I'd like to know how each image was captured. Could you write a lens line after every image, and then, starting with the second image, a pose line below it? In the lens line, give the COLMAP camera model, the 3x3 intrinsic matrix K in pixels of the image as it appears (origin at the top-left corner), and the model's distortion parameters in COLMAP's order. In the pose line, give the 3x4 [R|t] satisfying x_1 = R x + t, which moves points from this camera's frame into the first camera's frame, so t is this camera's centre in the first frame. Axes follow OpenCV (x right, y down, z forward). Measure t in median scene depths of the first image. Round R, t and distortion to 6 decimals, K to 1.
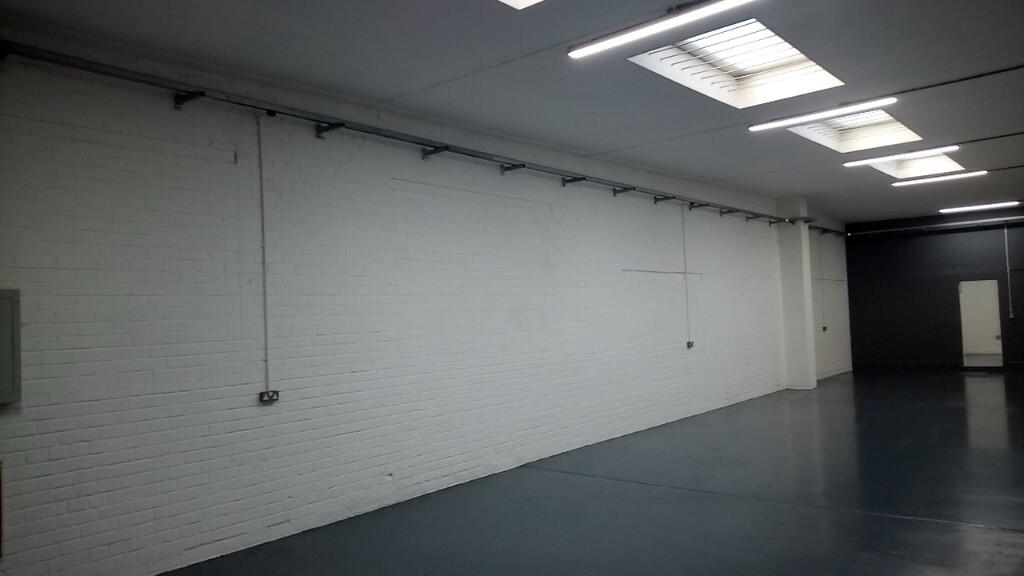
lens RADIAL K [[752.8, 0, 512.0], [0, 752.8, 288.0], [0, 0, 1]] dist [0.080355, -0.121858]
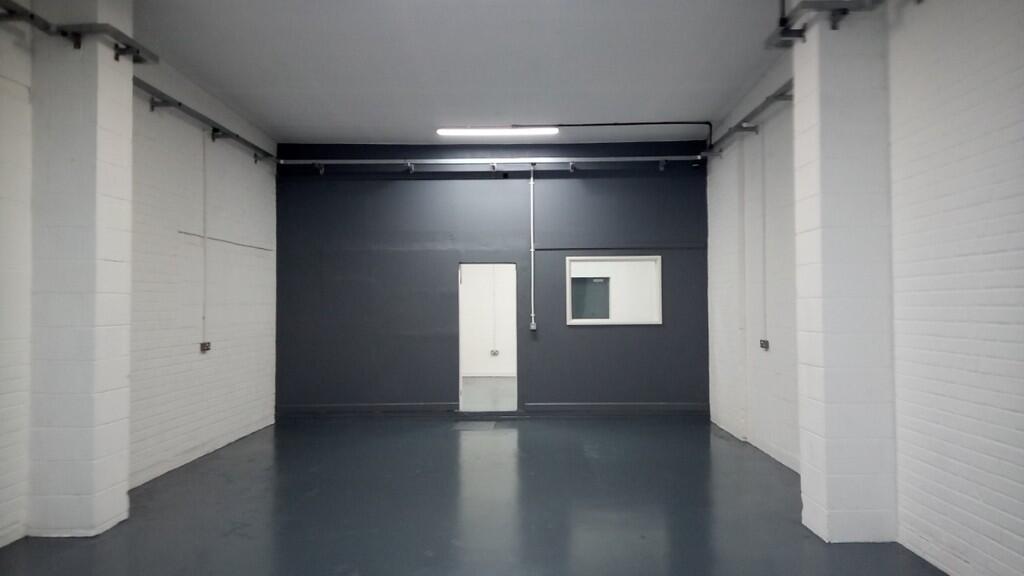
lens RADIAL K [[752.8, 0, 512.0], [0, 752.8, 288.0], [0, 0, 1]] dist [0.080355, -0.121858]
pose [[0.802242, 0.048531, 0.595024, 0.057555], [-0.049403, 0.998669, -0.014845, 0.003351], [-0.594952, -0.017487, 0.803571, 0.106664]]
